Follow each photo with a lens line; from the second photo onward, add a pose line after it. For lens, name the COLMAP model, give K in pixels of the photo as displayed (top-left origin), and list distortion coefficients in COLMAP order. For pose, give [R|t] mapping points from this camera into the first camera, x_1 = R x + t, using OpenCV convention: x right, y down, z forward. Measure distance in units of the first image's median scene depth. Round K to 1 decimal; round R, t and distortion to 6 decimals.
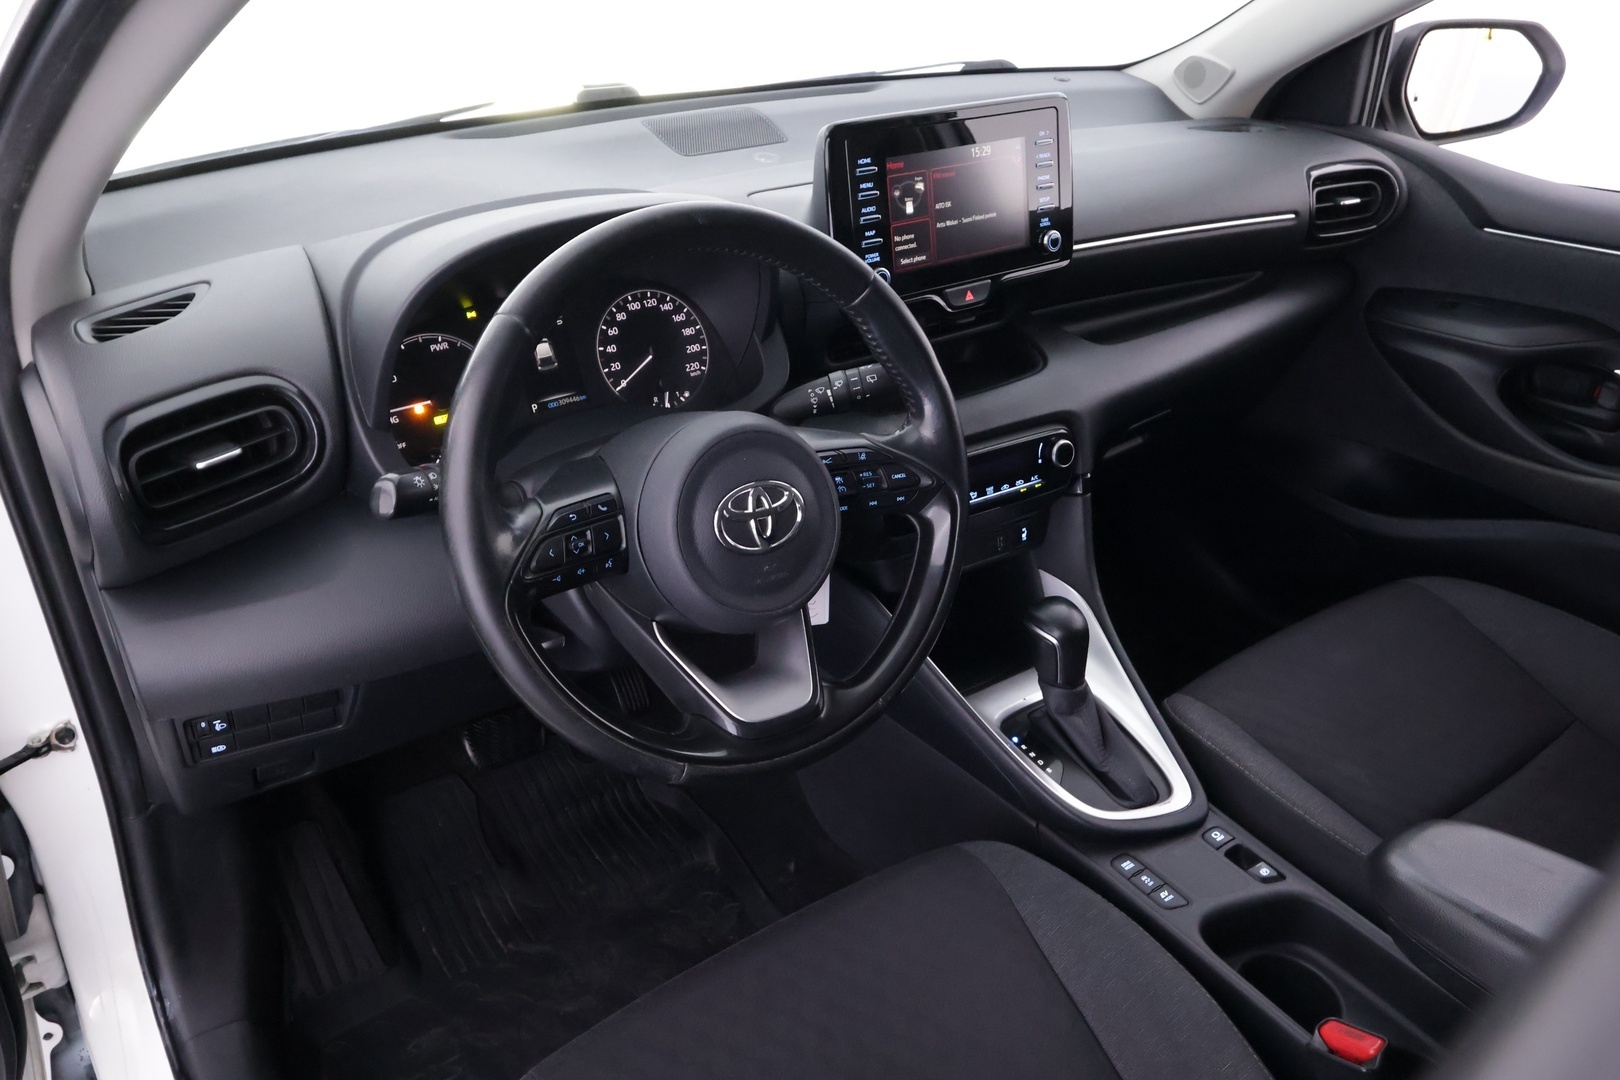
lens RADIAL K [[1275.3, 0, 810.0], [0, 1275.3, 540.0], [0, 0, 1]] dist [-0.001288, 0.005175]
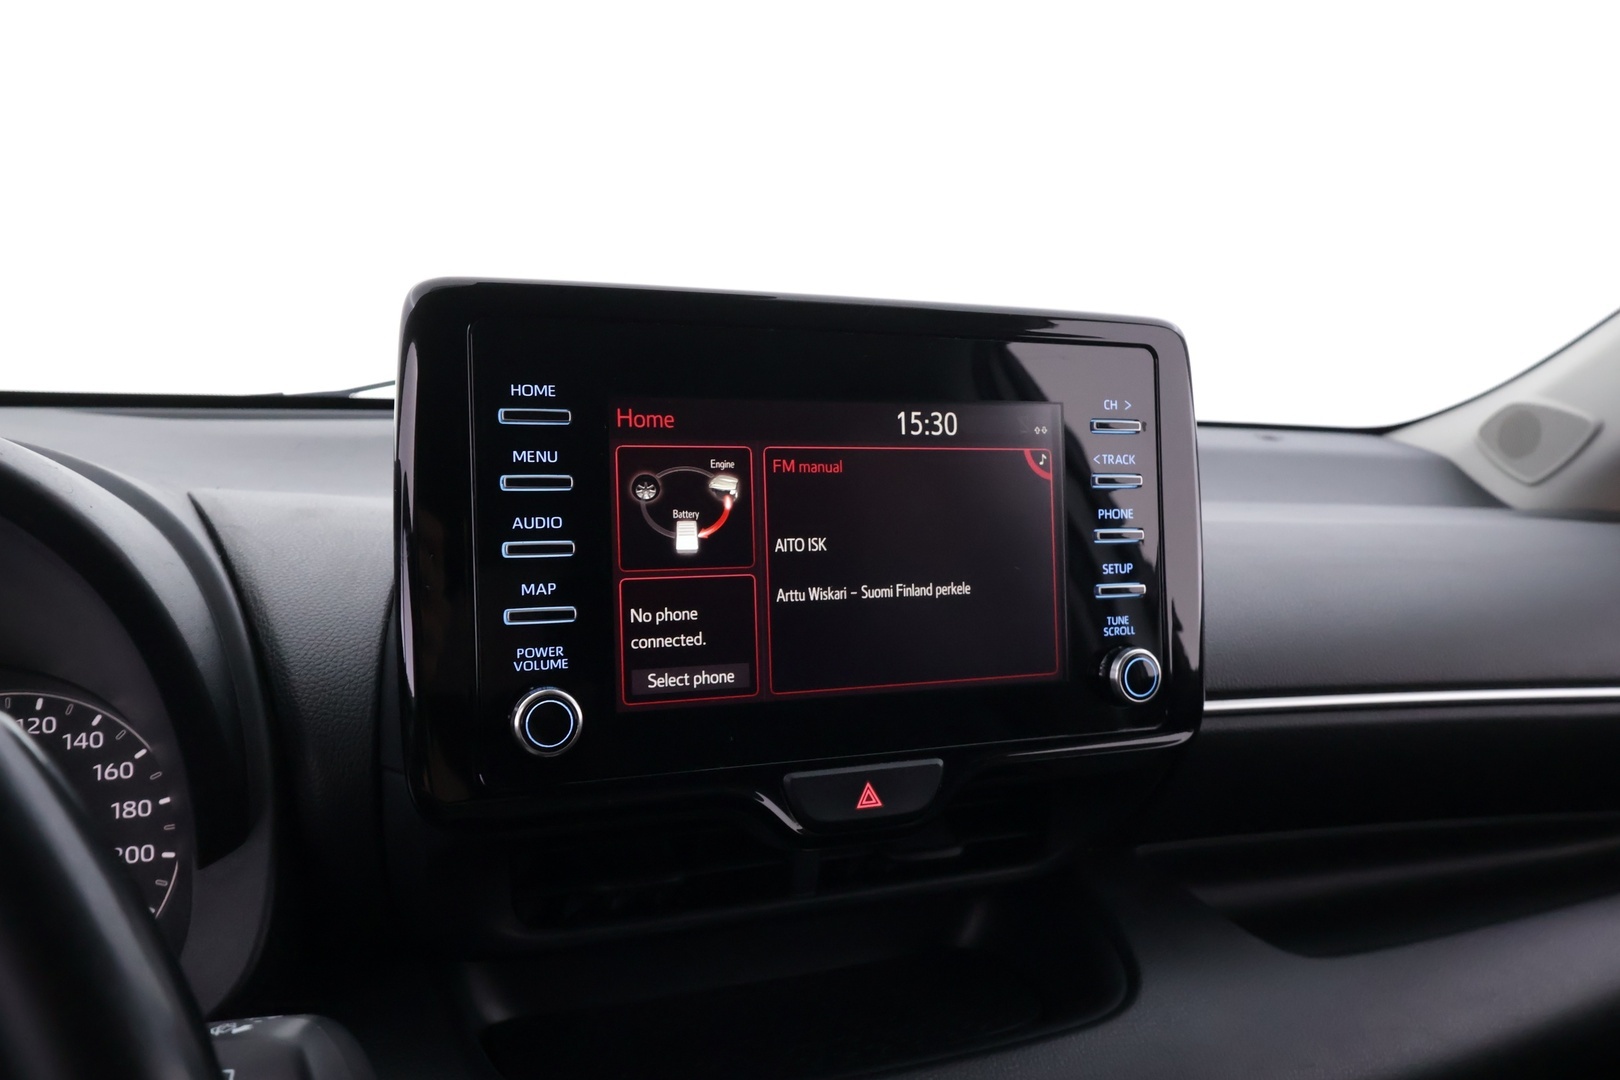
lens RADIAL K [[1275.3, 0, 810.0], [0, 1275.3, 540.0], [0, 0, 1]] dist [-0.001288, 0.005175]
pose [[0.972488, 0.066106, -0.223375, 0.187767], [-0.139710, 0.932811, -0.332183, -0.140458], [0.186408, 0.354252, 0.916383, 0.656321]]
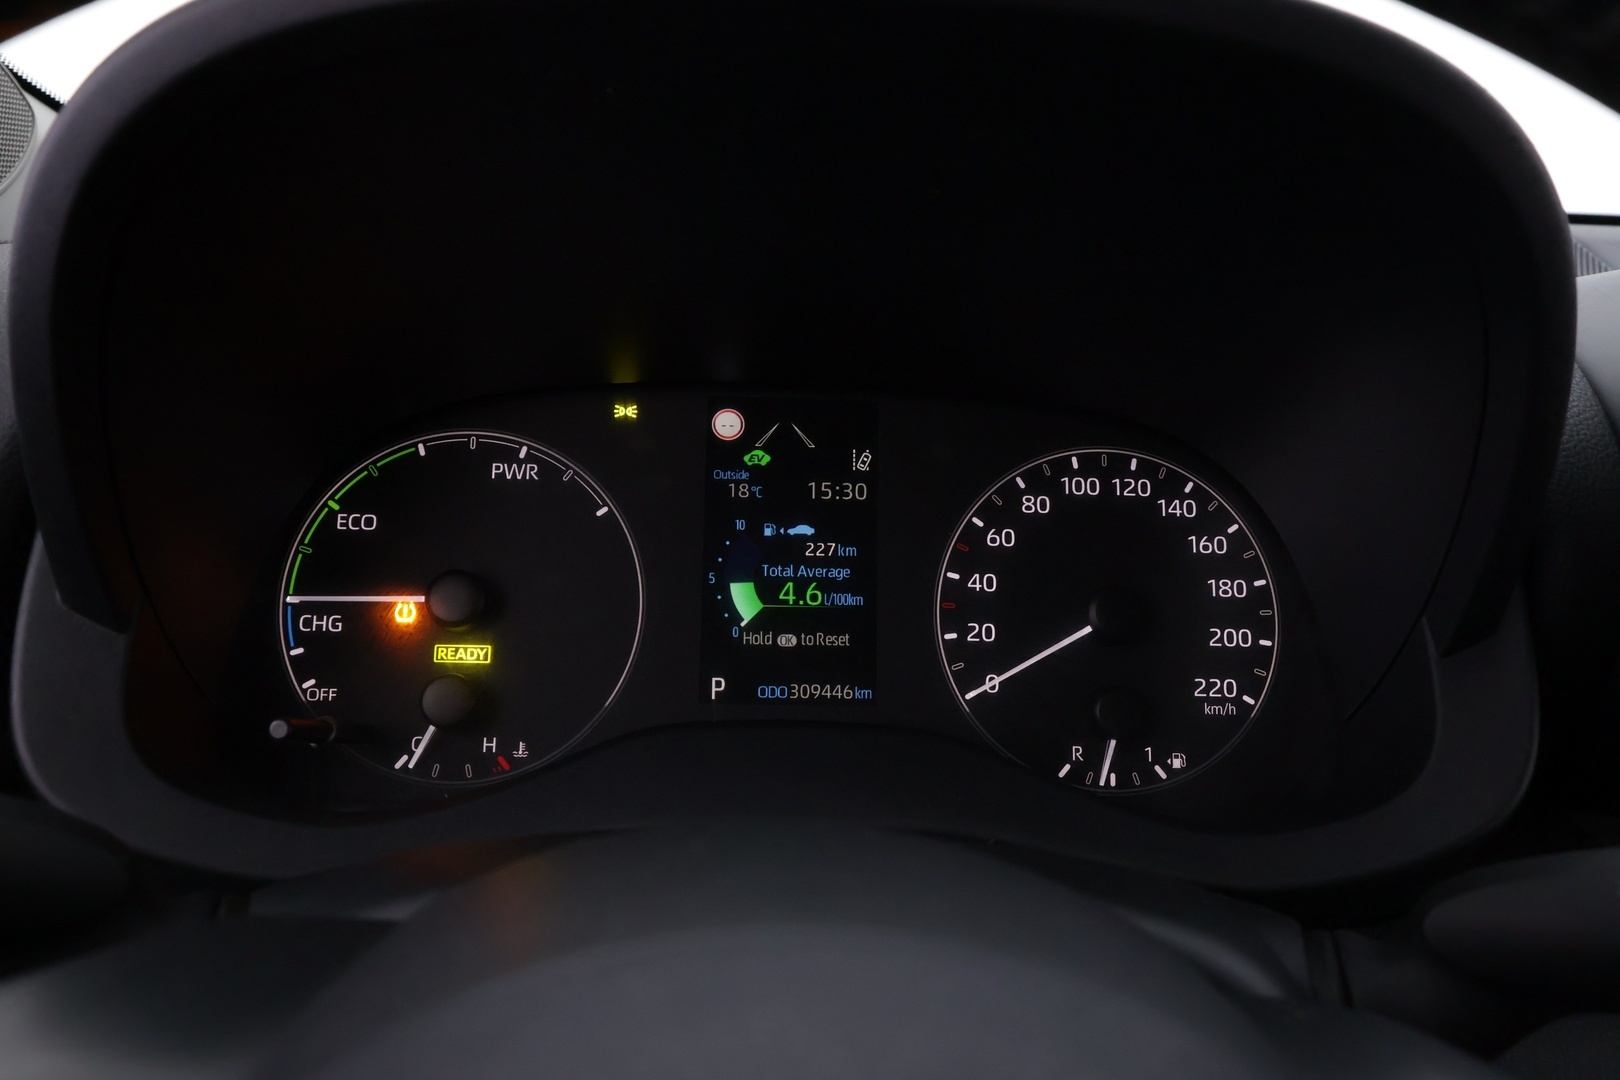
lens RADIAL K [[1275.3, 0, 810.0], [0, 1275.3, 540.0], [0, 0, 1]] dist [-0.001288, 0.005175]
pose [[0.840475, 0.169679, -0.514597, -0.013892], [-0.291284, 0.942293, -0.165041, -0.085268], [0.456897, 0.288607, 0.841398, 0.652410]]
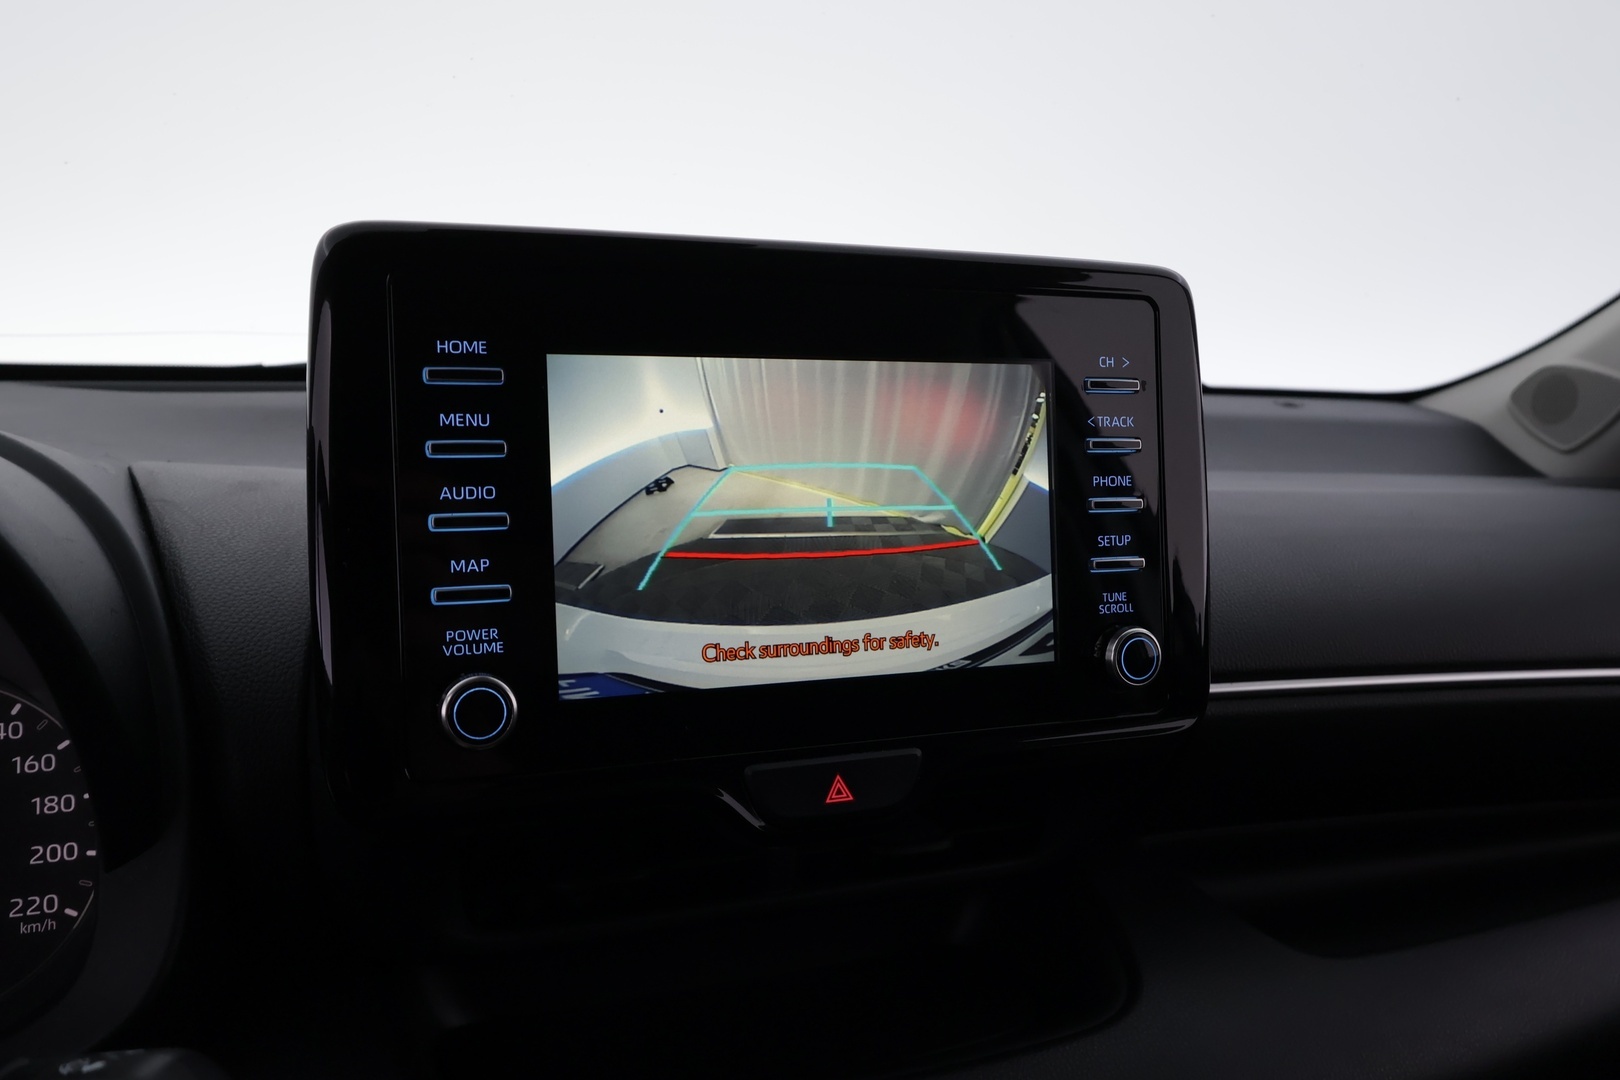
lens RADIAL K [[1263.0, 0, 819.8], [0, 1263.0, 542.3], [0, 0, 1]] dist [0.005635, -0.000264]
pose [[0.969287, 0.065076, -0.237164, 0.196868], [-0.139397, 0.939858, -0.311825, -0.152362], [0.202609, 0.335309, 0.920064, 0.691385]]
